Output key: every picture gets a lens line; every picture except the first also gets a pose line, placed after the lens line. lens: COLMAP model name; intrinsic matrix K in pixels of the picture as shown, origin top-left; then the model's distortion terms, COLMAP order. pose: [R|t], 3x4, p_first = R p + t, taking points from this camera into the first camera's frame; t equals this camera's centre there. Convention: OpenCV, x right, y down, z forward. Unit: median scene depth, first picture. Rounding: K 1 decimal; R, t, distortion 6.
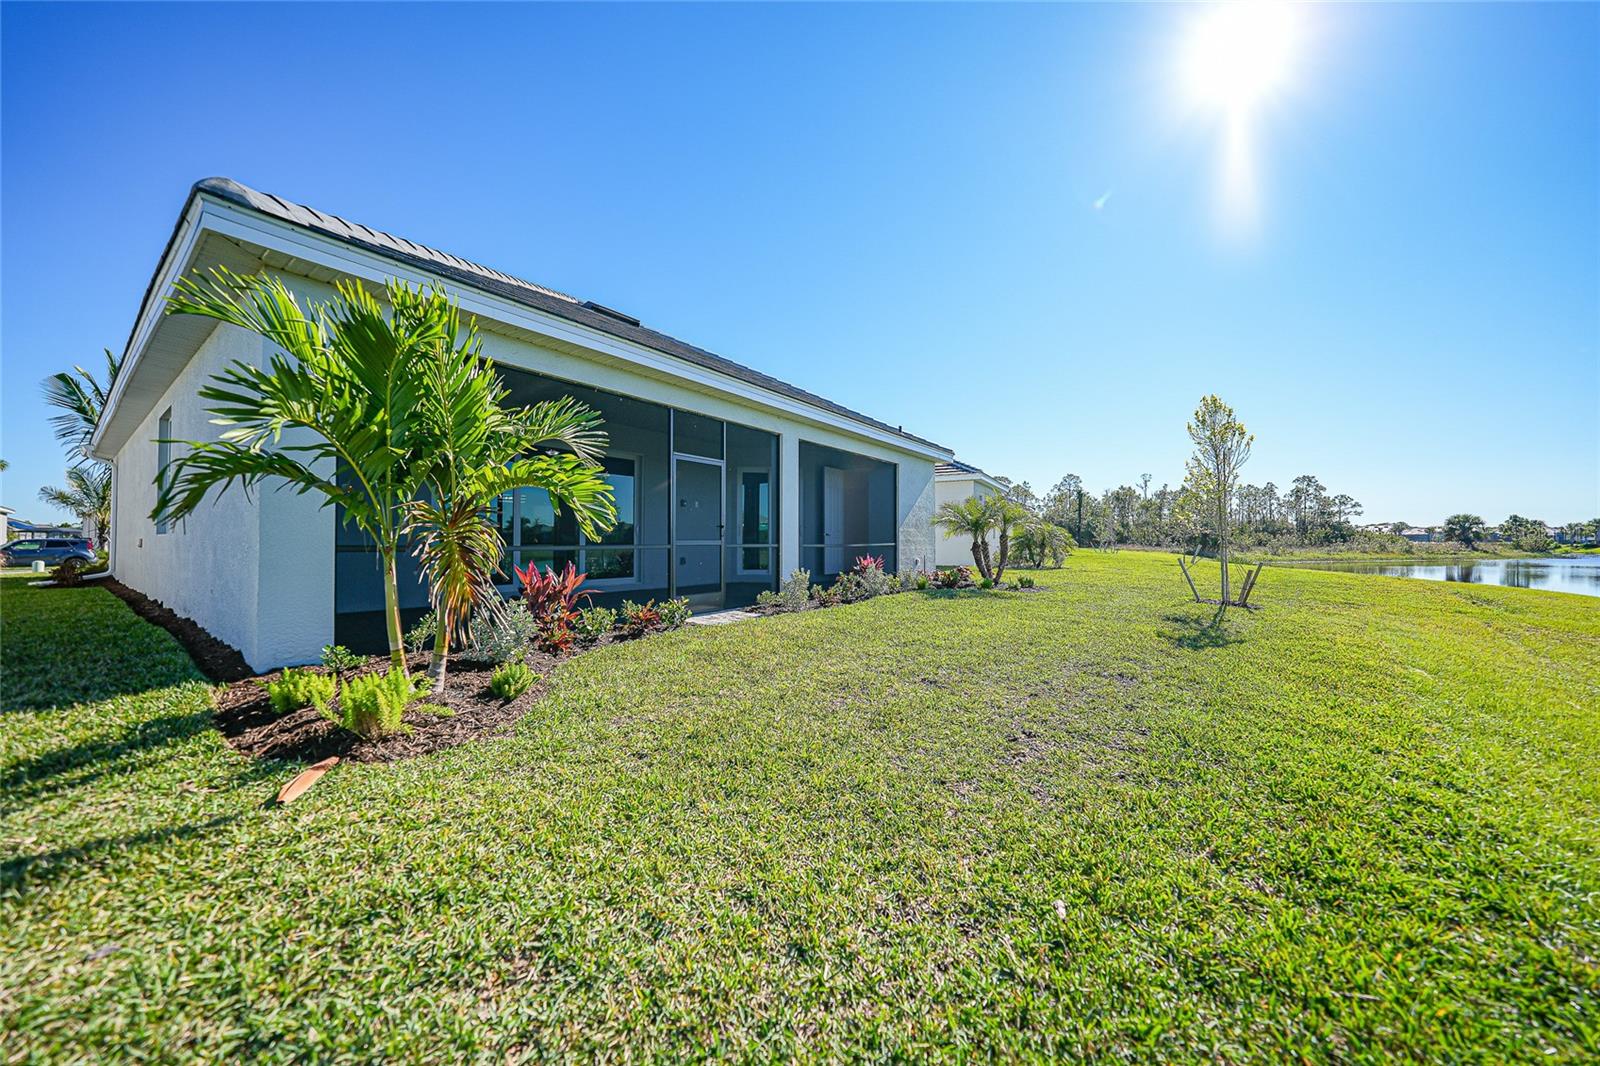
lens RADIAL K [[565.7, 0, 800.0], [0, 565.7, 533.0], [0, 0, 1]] dist [-0.001431, -0.000042]
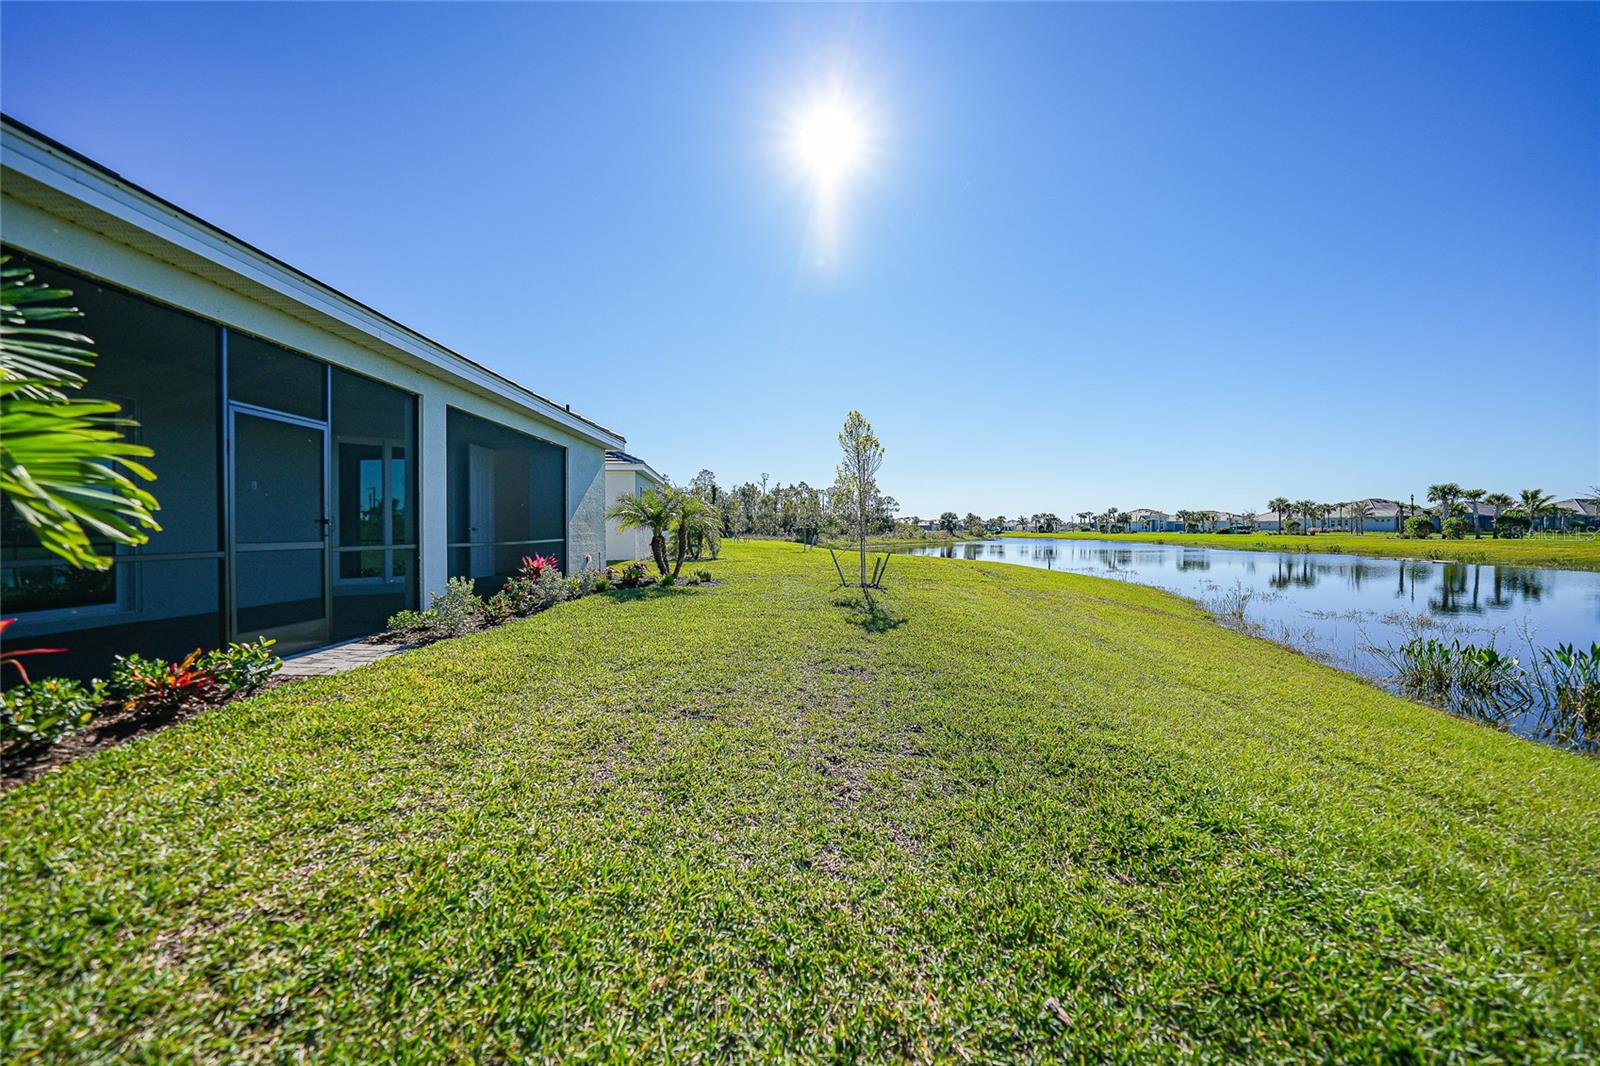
lens RADIAL K [[562.5, 0, 800.4], [0, 562.5, 528.4], [0, 0, 1]] dist [-0.023348, 0.006032]
pose [[0.806880, -0.003675, 0.590704, -0.048680], [-0.001891, 0.999959, 0.008804, -0.006442], [-0.590713, -0.008221, 0.806840, 0.093005]]
